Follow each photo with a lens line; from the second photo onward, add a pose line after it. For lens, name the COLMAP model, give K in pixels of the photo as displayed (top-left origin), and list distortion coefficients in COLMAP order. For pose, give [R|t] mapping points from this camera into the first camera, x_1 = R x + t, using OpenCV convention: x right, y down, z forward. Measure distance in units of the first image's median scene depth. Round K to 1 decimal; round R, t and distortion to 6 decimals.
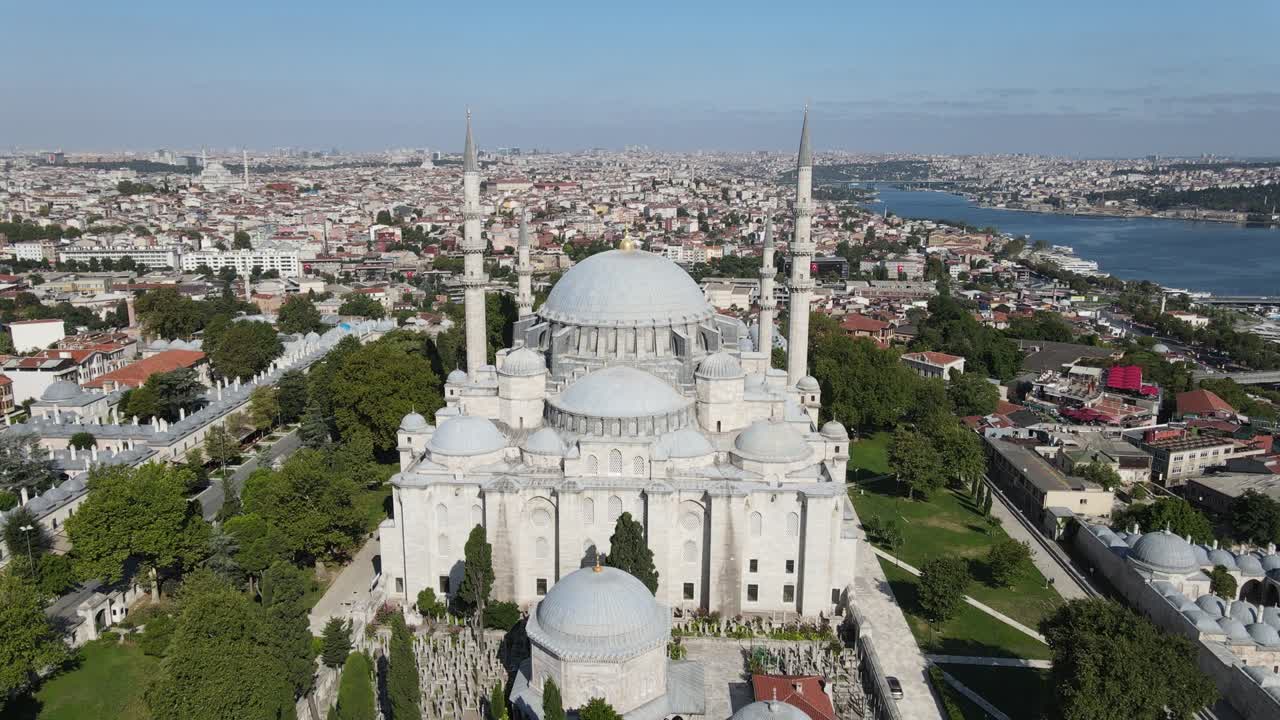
lens RADIAL K [[940.9, 0, 631.7], [0, 940.9, 359.7], [0, 0, 1]] dist [-0.026022, 0.074823]
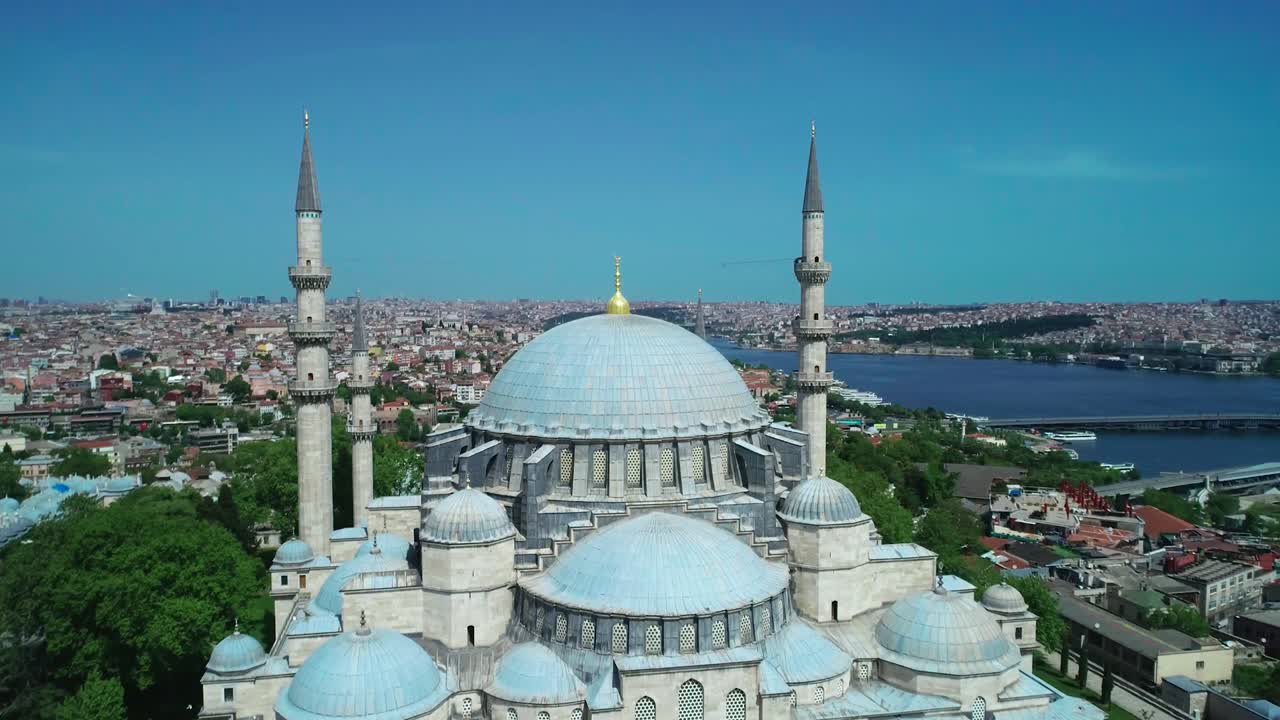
lens RADIAL K [[948.5, 0, 641.6], [0, 948.5, 365.9], [0, 0, 1]] dist [-0.003466, -0.002975]
pose [[0.965351, -0.019656, 0.260214, -0.029726], [0.058437, 0.988118, -0.142153, 0.000162], [-0.254328, 0.152434, 0.955030, 0.087493]]
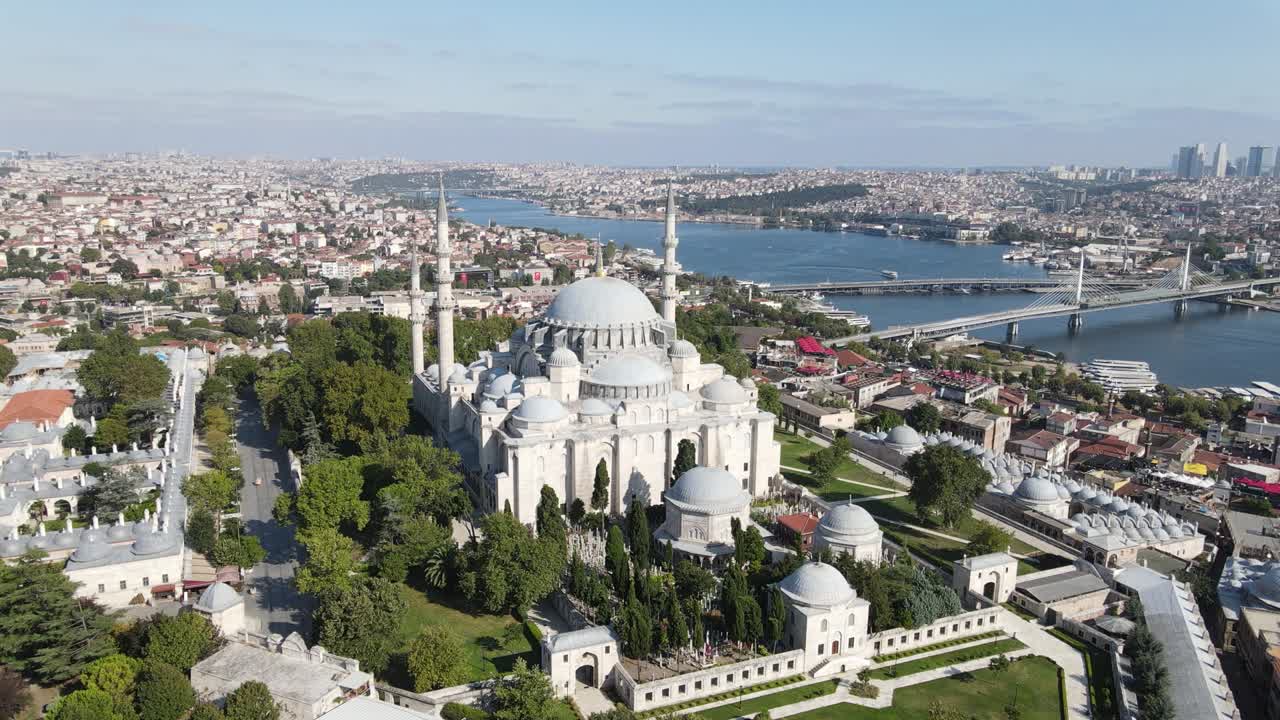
lens RADIAL K [[940.9, 0, 631.7], [0, 940.9, 359.7], [0, 0, 1]] dist [-0.026022, 0.074823]
pose [[0.896263, -0.082299, 0.435820, -0.124036], [0.085027, 0.996290, 0.013280, -0.000654], [-0.435296, 0.025154, 0.899936, -0.068165]]
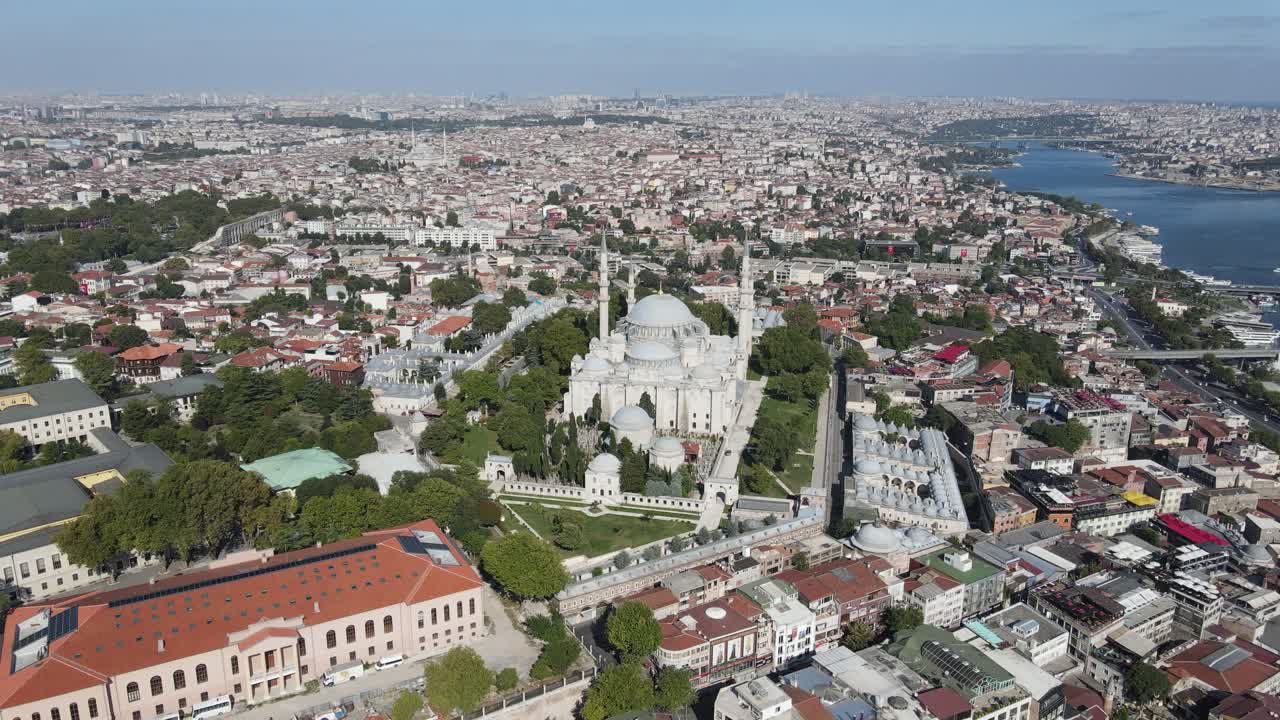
lens RADIAL K [[940.9, 0, 631.7], [0, 940.9, 359.7], [0, 0, 1]] dist [-0.026022, 0.074823]
pose [[0.986094, 0.048011, -0.159100, 0.067233], [-0.038242, 0.997223, 0.063903, -0.020565], [0.161726, -0.056930, 0.985192, -0.311600]]
